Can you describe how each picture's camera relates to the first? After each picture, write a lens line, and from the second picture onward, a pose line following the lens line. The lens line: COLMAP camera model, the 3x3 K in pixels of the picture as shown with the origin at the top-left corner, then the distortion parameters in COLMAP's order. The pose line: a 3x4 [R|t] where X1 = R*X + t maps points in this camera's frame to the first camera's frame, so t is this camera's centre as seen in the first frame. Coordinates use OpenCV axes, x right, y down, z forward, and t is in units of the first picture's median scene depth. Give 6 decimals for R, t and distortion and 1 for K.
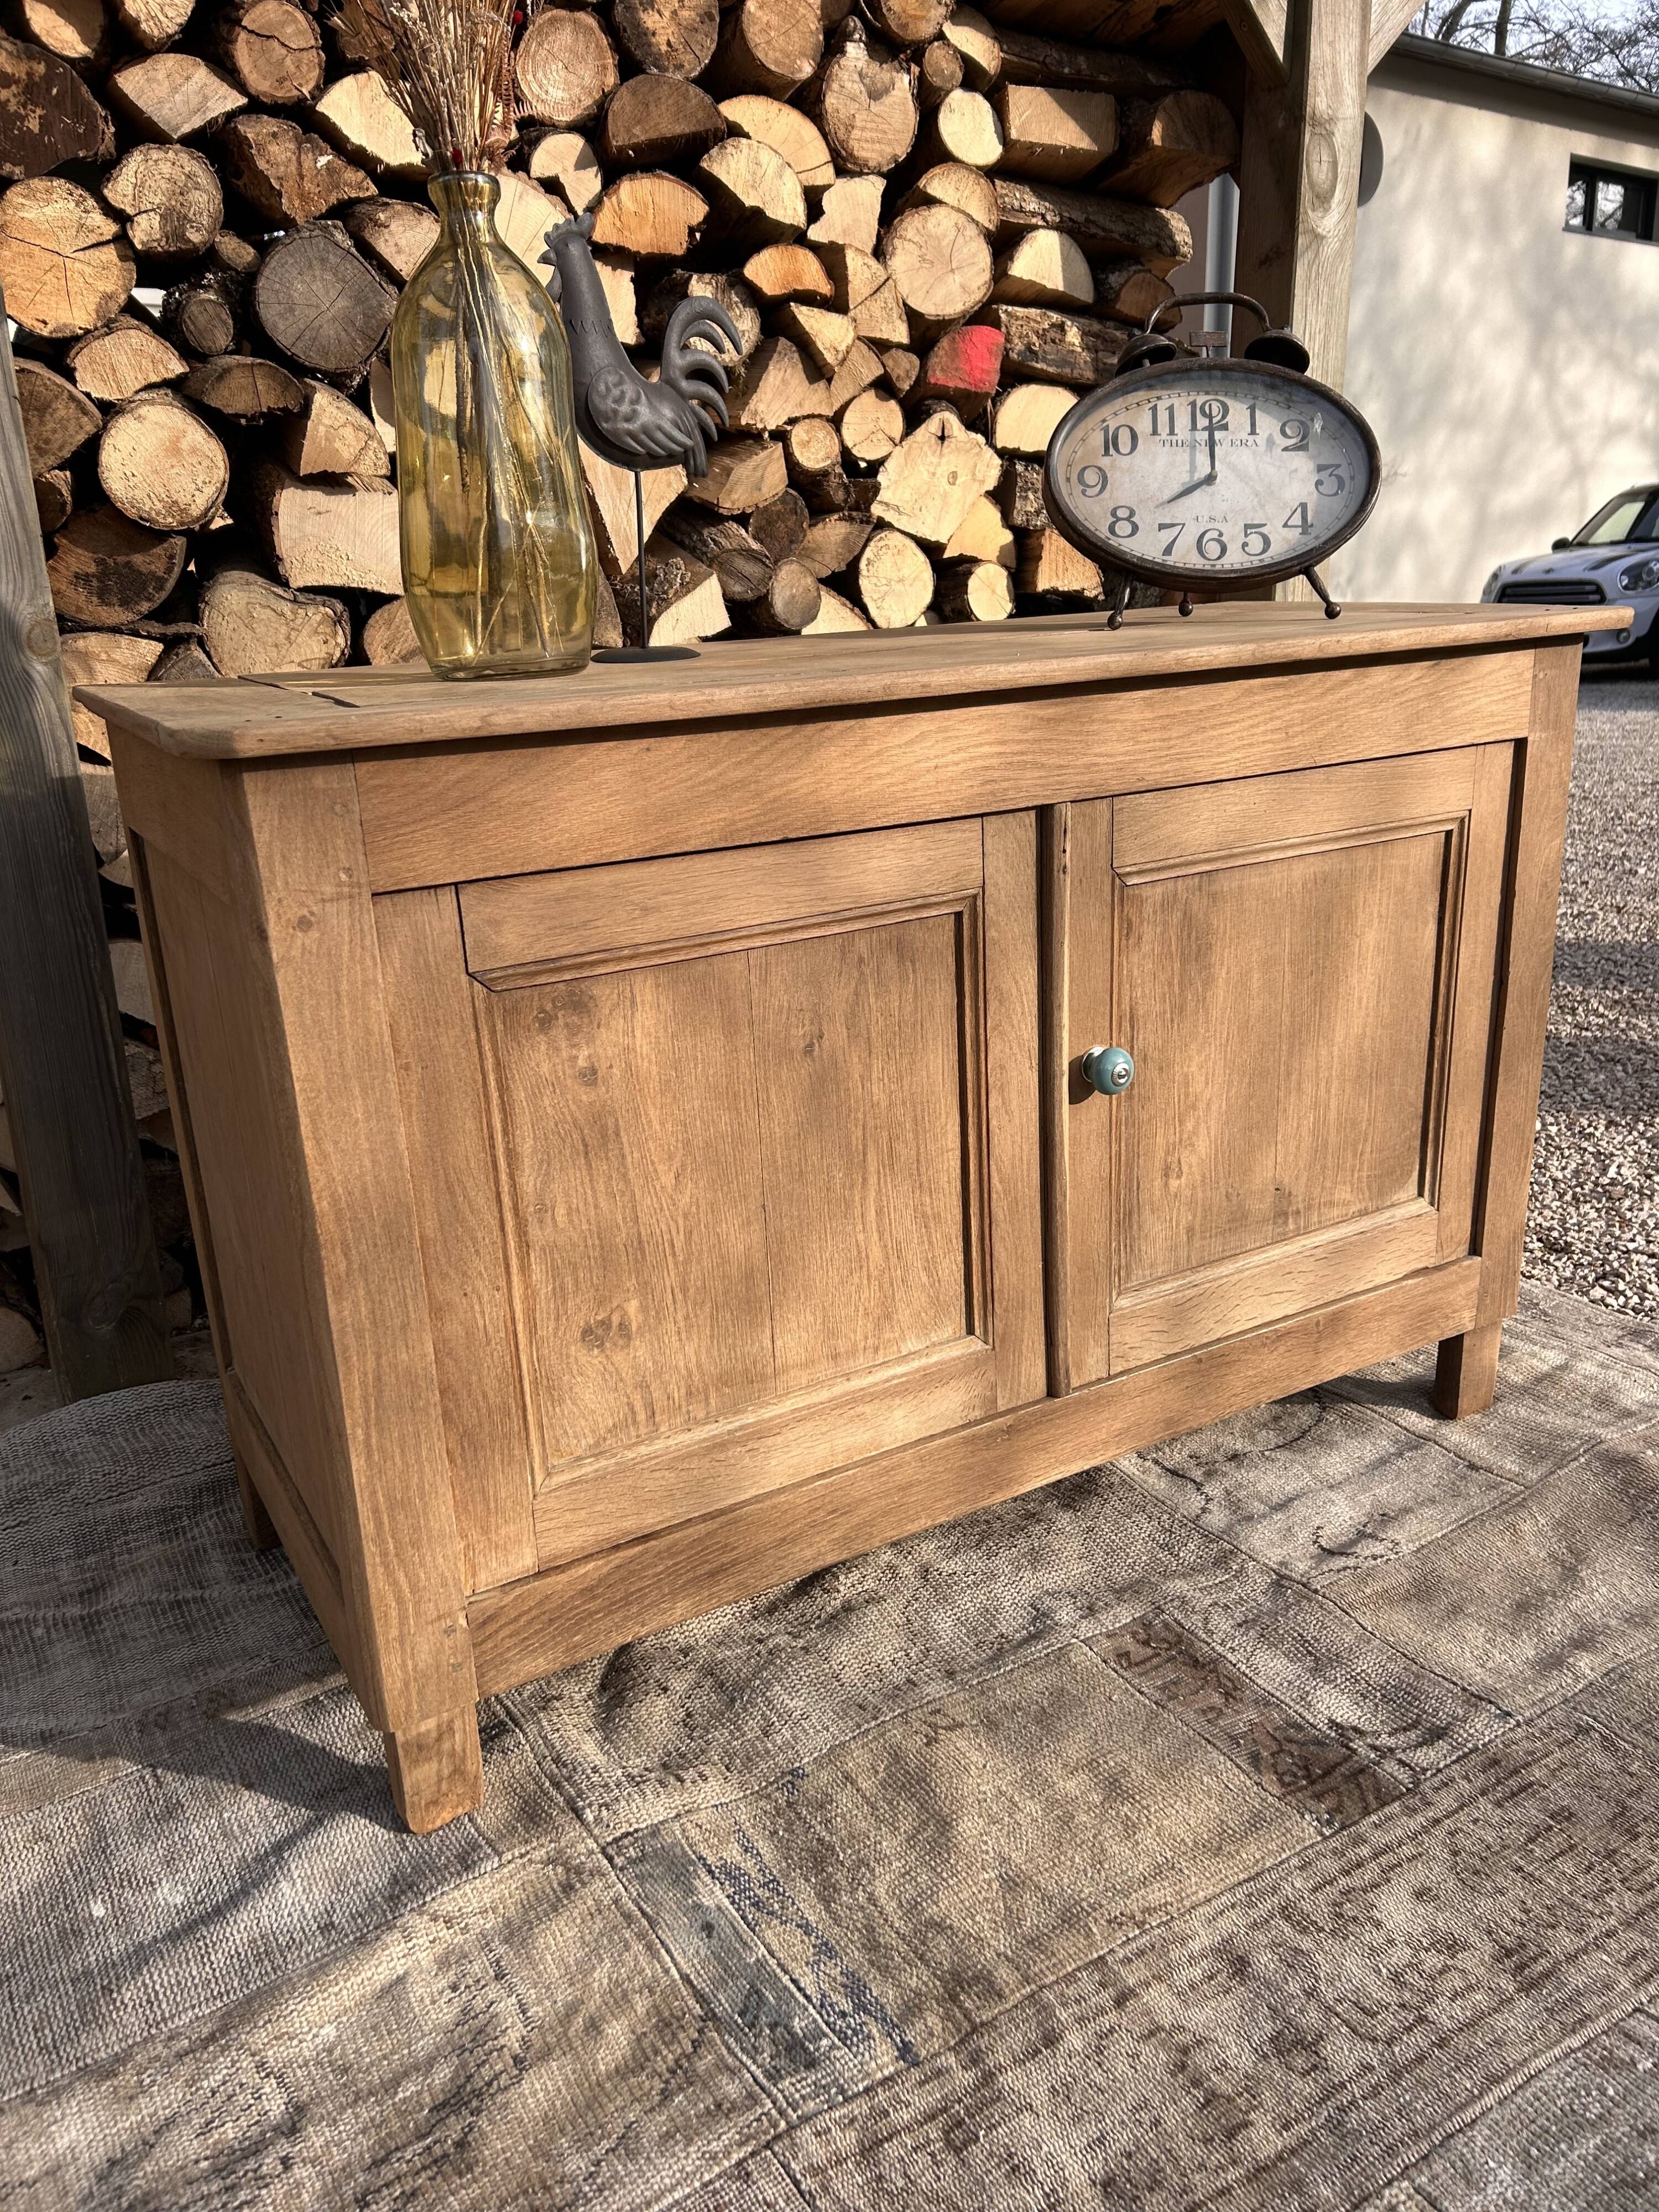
lens RADIAL K [[1667.2, 0, 842.4], [0, 1667.2, 1110.2], [0, 0, 1]] dist [0.049027, -0.052481]
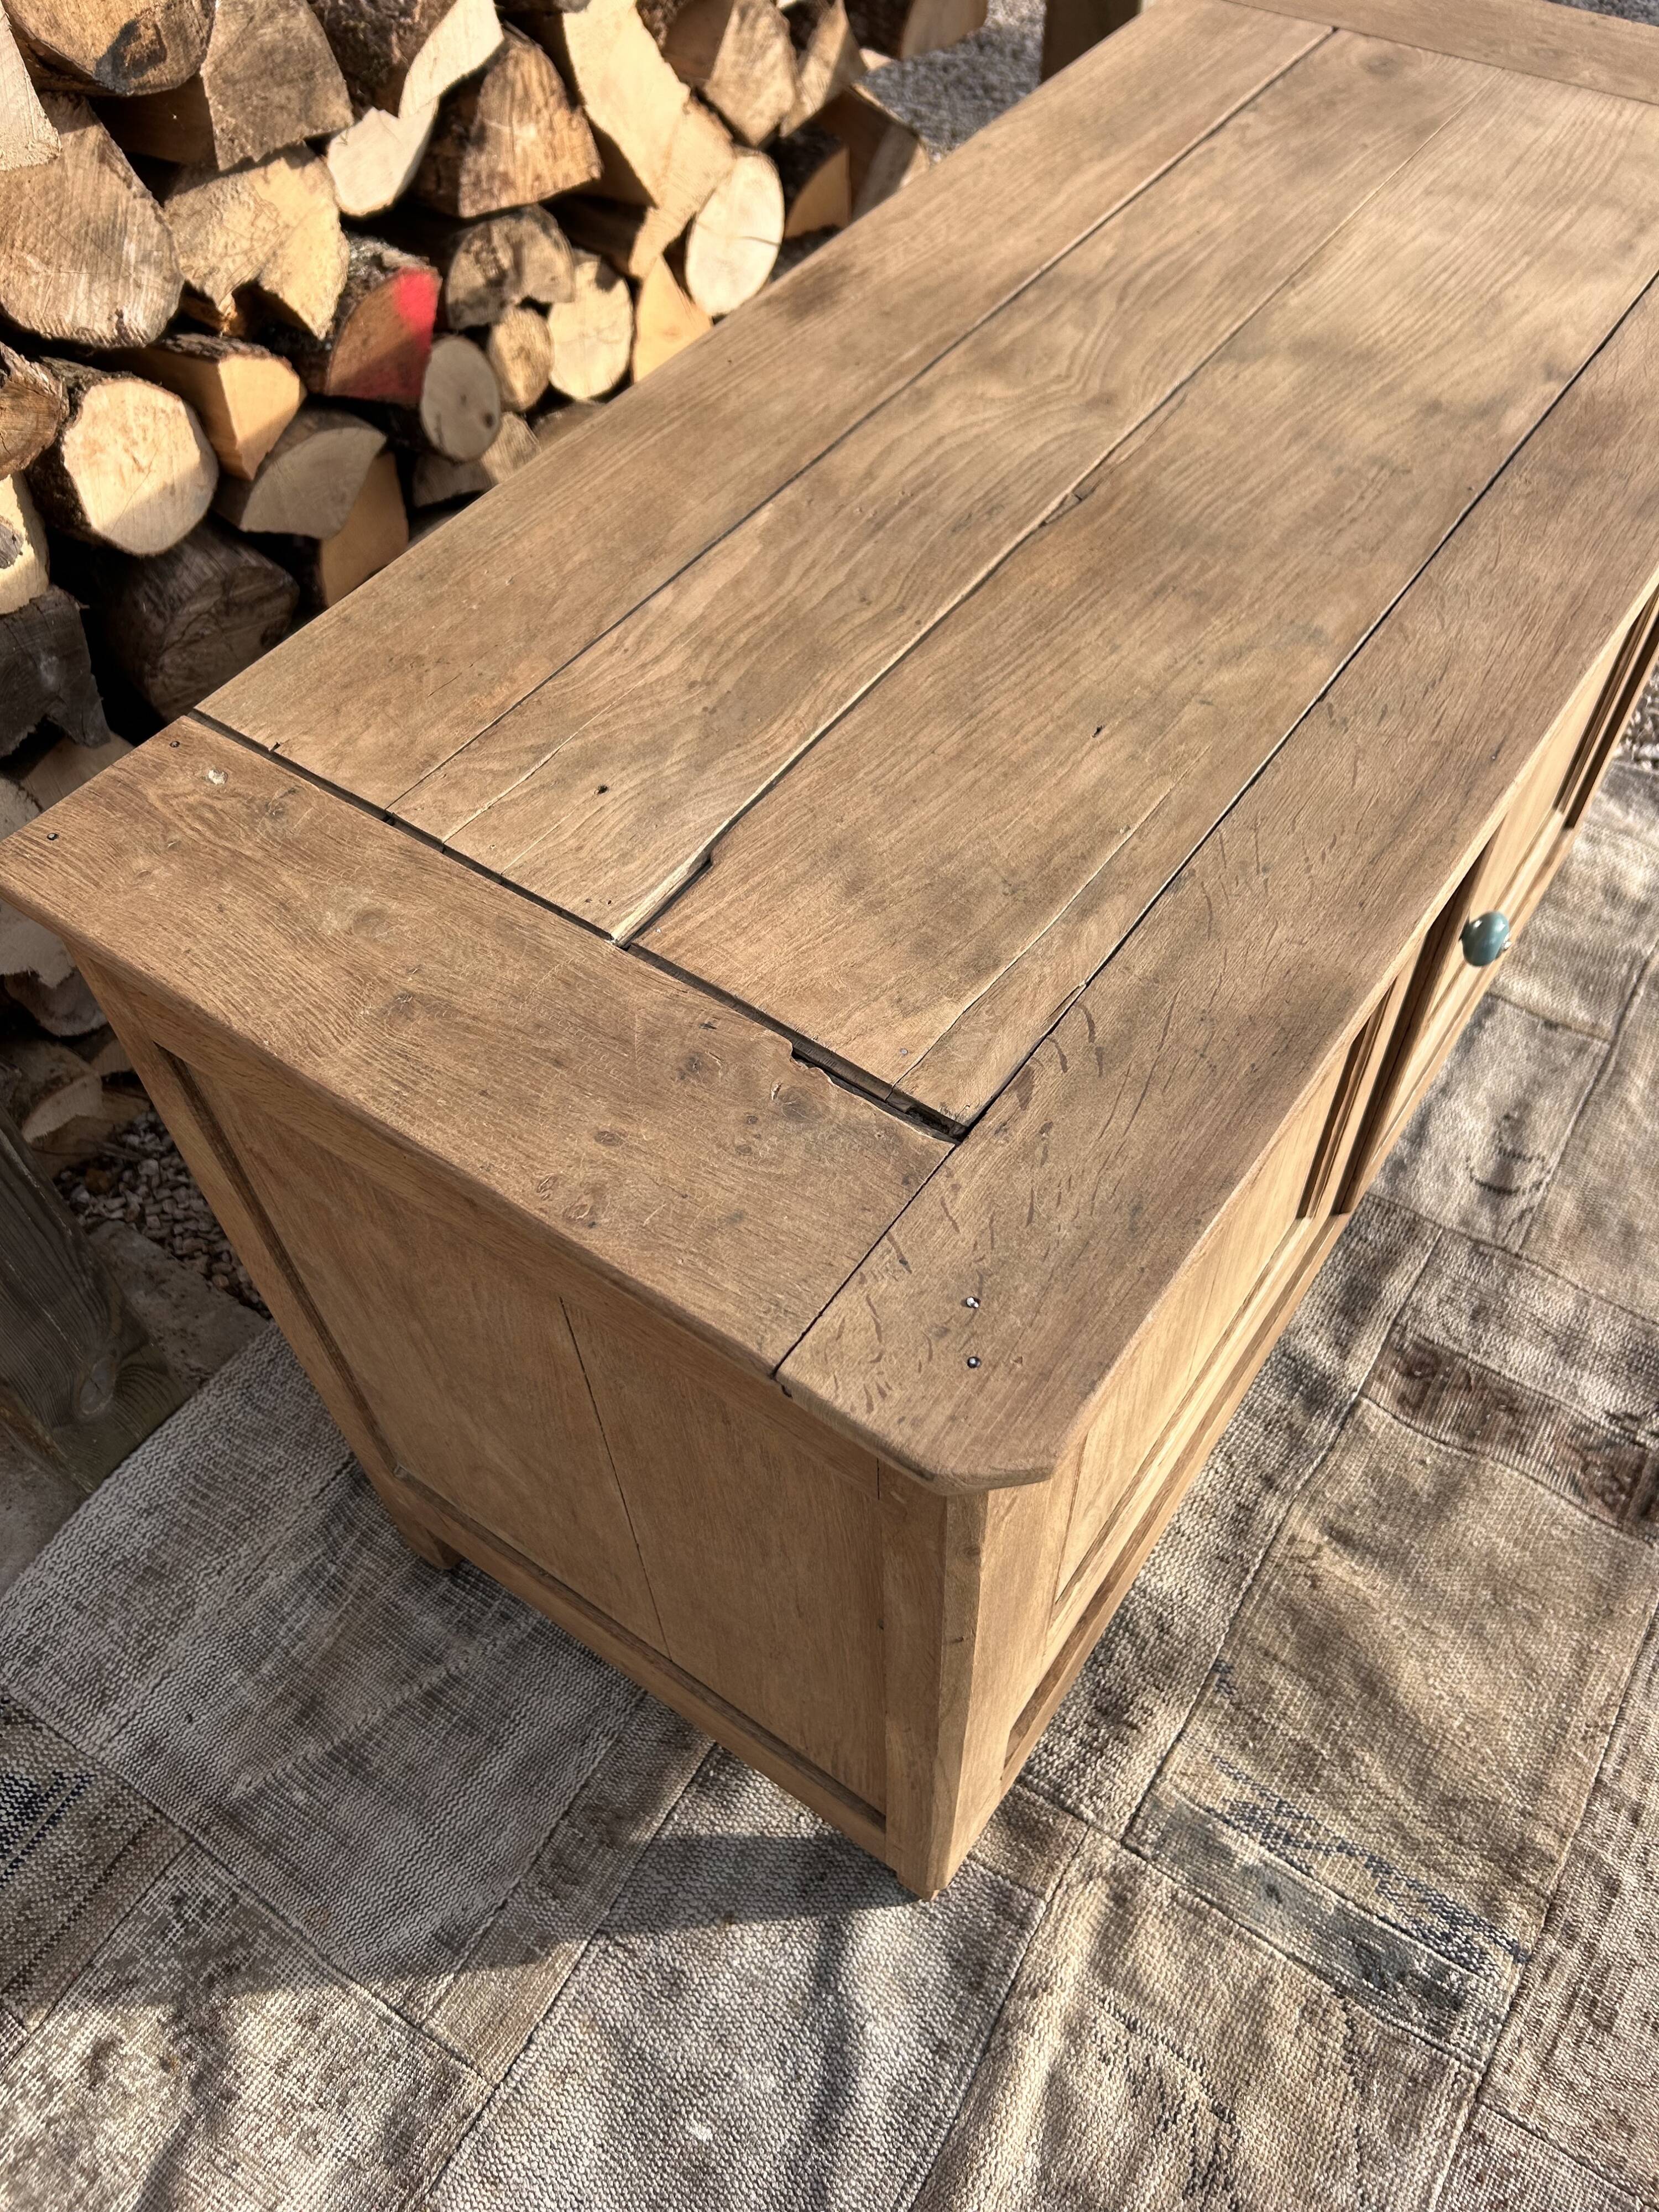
lens RADIAL K [[1675.1, 0, 837.3], [0, 1675.1, 1101.9], [0, 0, 1]] dist [0.046010, -0.063436]
pose [[0.905055, -0.326610, 0.272401, -0.343615], [0.122847, 0.813960, 0.567783, -0.423659], [-0.407167, -0.480411, 0.776801, 0.389197]]
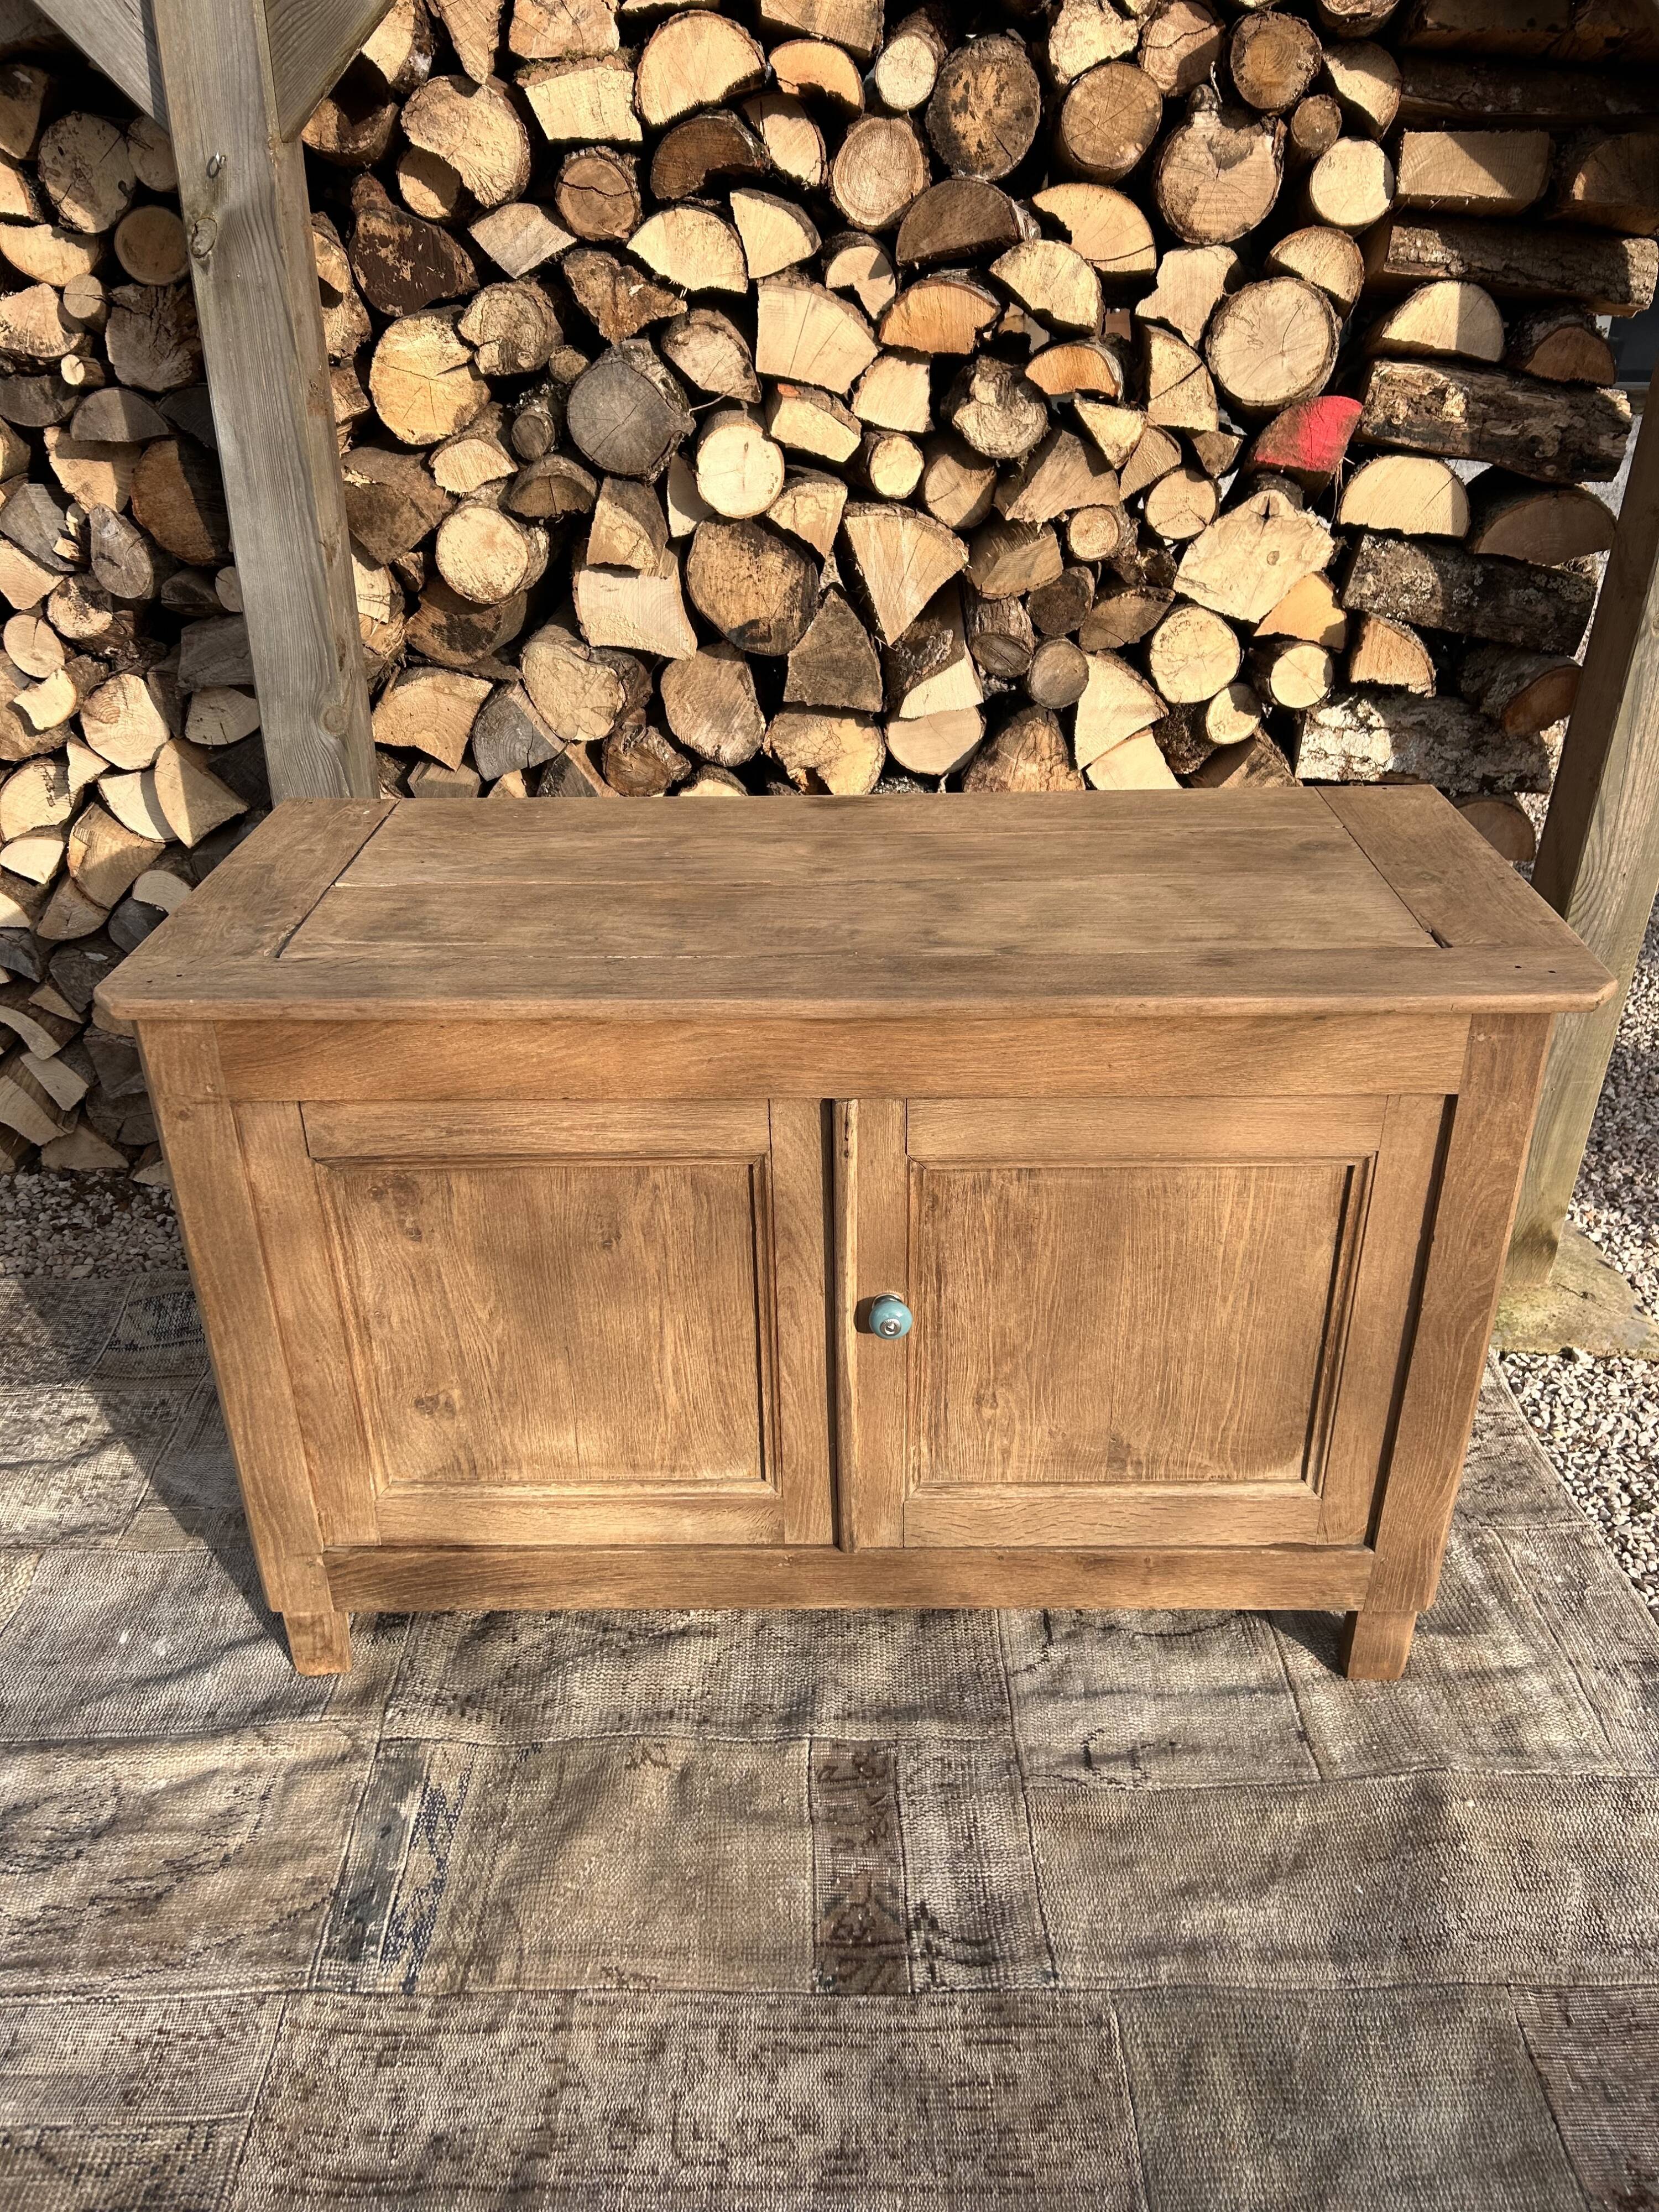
lens RADIAL K [[1671.5, 0, 810.9], [0, 1671.5, 1115.4], [0, 0, 1]] dist [0.031210, -0.019166]
pose [[0.854210, 0.269680, -0.444520, 0.517791], [-0.182675, 0.956127, 0.229022, -0.359639], [0.486780, -0.114430, 0.865997, 0.012064]]
